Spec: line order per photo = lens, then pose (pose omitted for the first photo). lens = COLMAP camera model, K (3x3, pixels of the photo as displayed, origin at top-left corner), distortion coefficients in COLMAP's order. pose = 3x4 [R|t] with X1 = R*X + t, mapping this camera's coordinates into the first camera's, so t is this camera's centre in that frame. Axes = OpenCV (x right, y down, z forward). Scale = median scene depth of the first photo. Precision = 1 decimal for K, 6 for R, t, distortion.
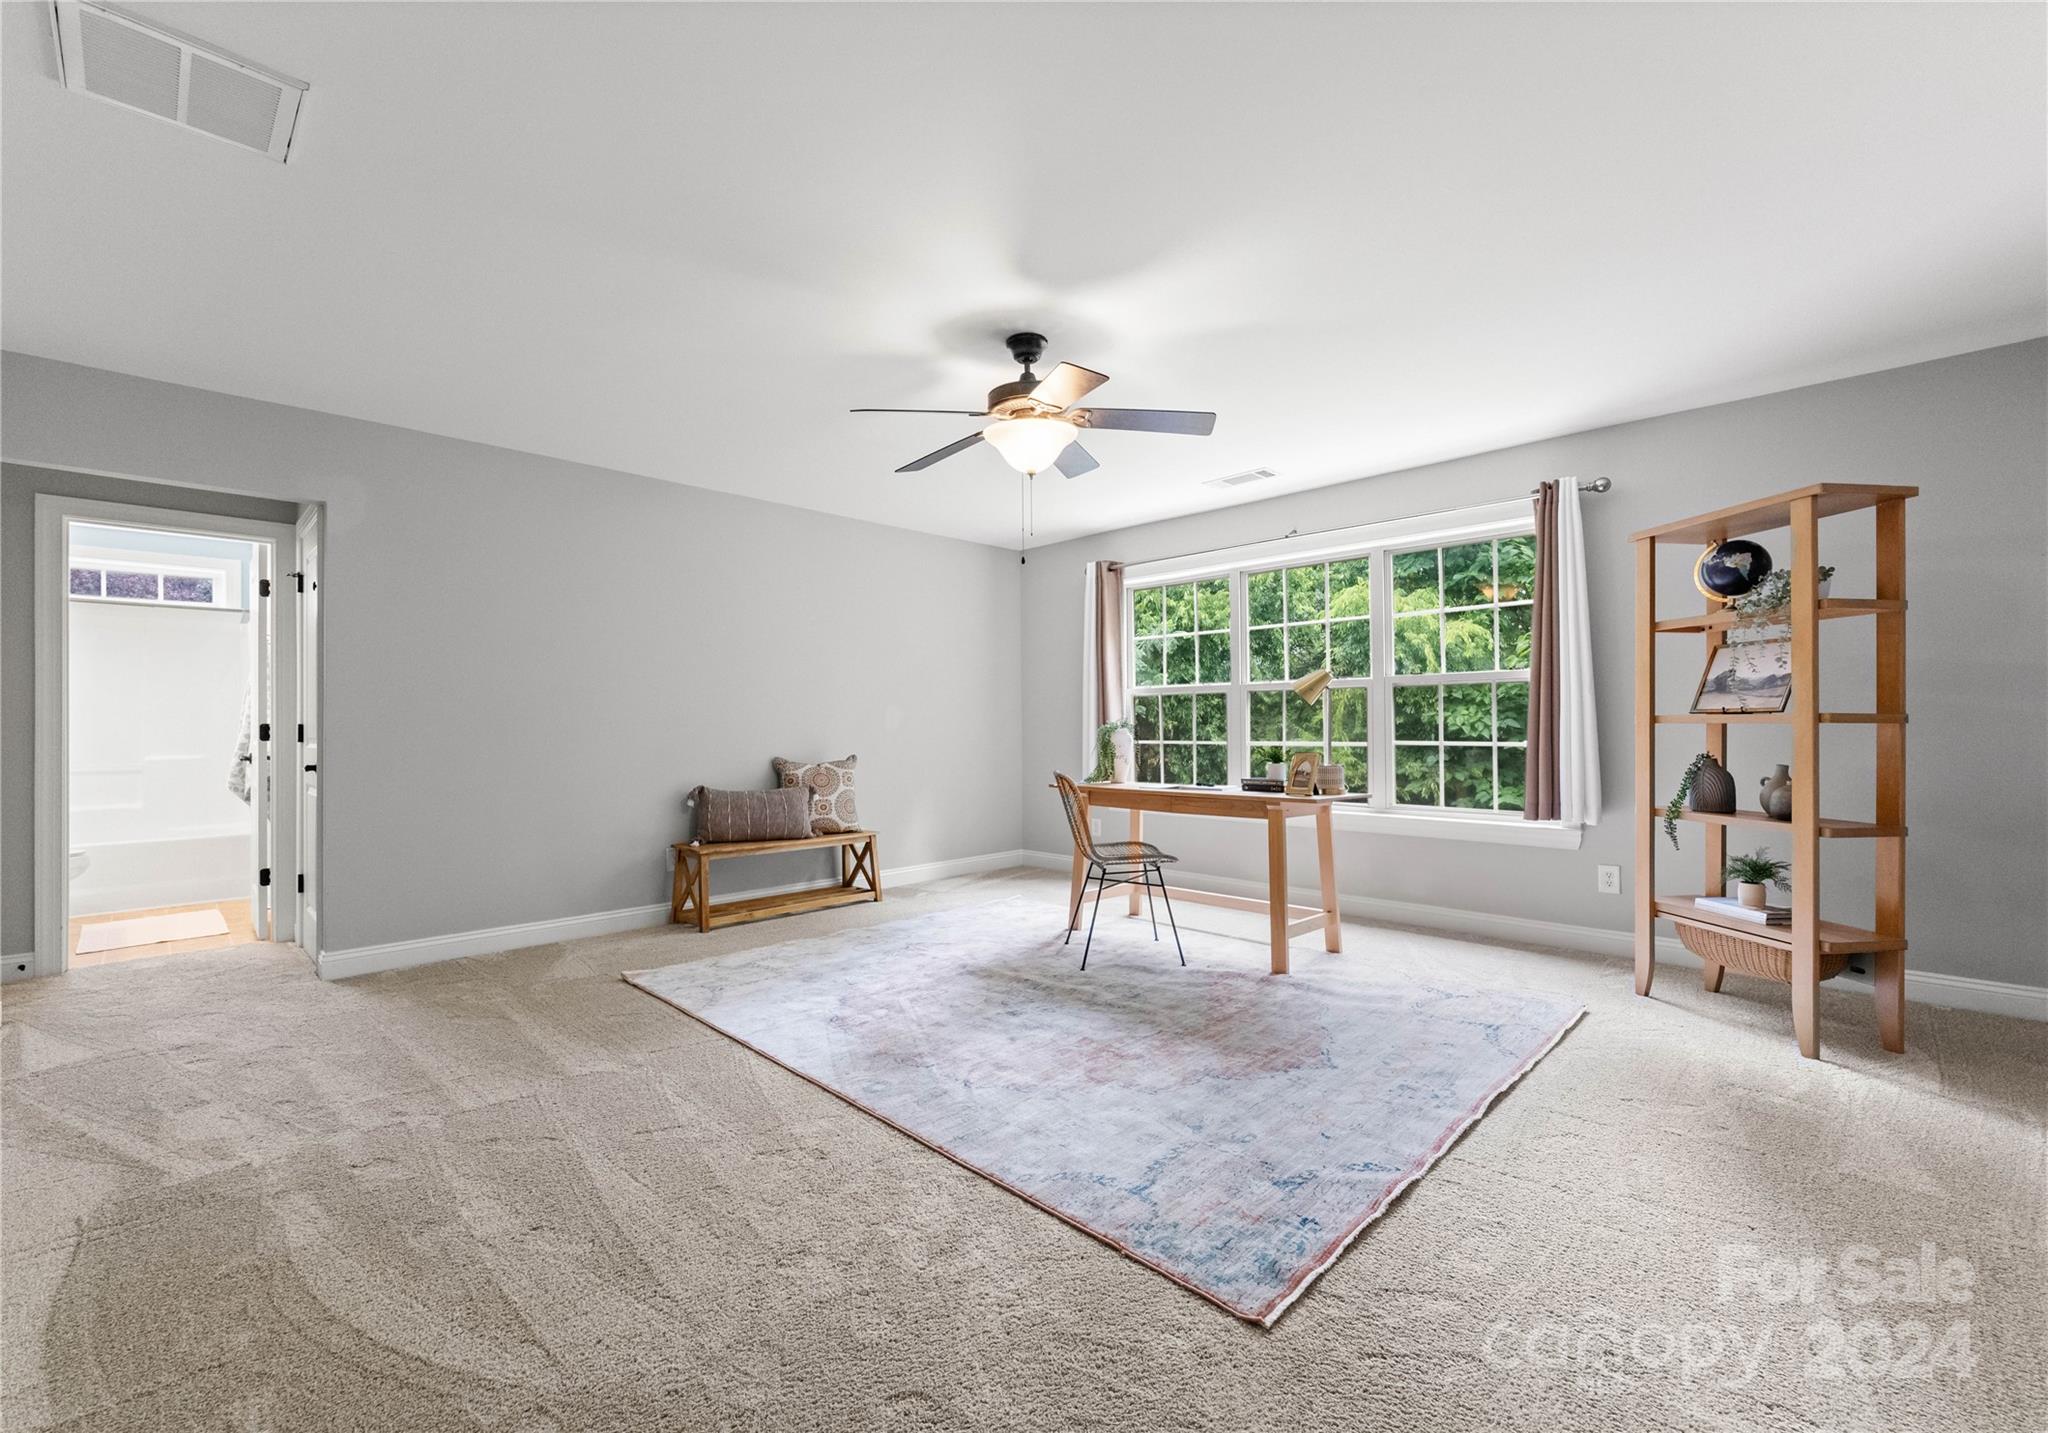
lens RADIAL K [[856.4, 0, 1067.0], [0, 856.4, 717.9], [0, 0, 1]] dist [0.000165, -0.000037]
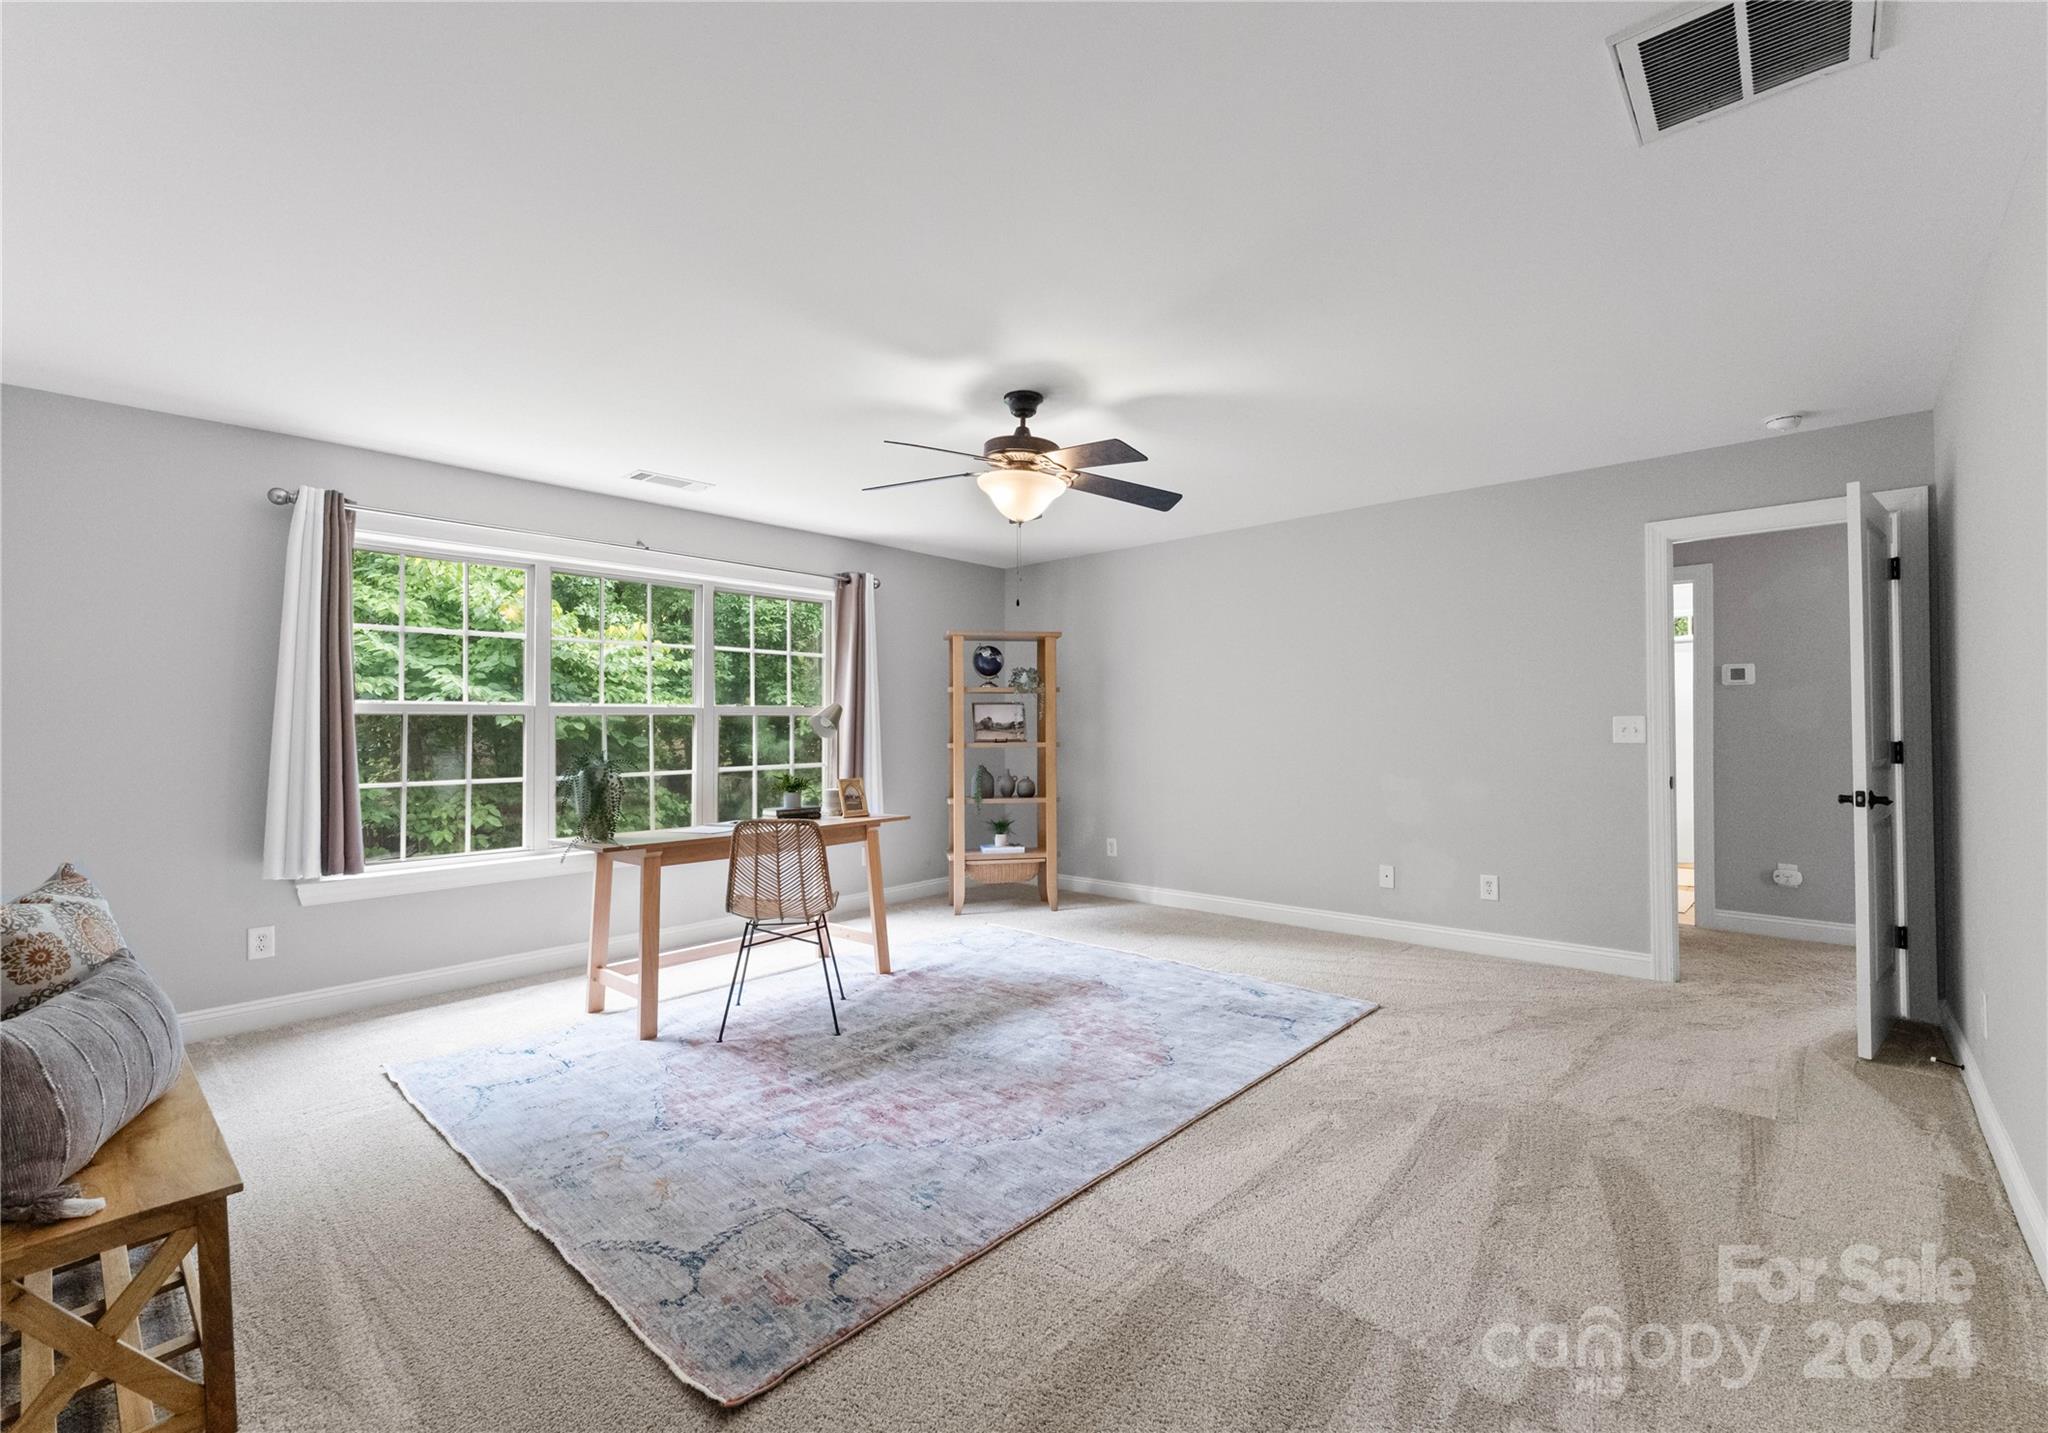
lens RADIAL K [[877.0, 0, 1019.3], [0, 877.0, 709.2], [0, 0, 1]] dist [-0.000012, -0.000149]
pose [[-0.018357, 0.025982, 0.999494, -1.047605], [-0.000356, 0.999662, -0.025993, -0.024665], [-0.999831, -0.000833, -0.018342, 0.957887]]
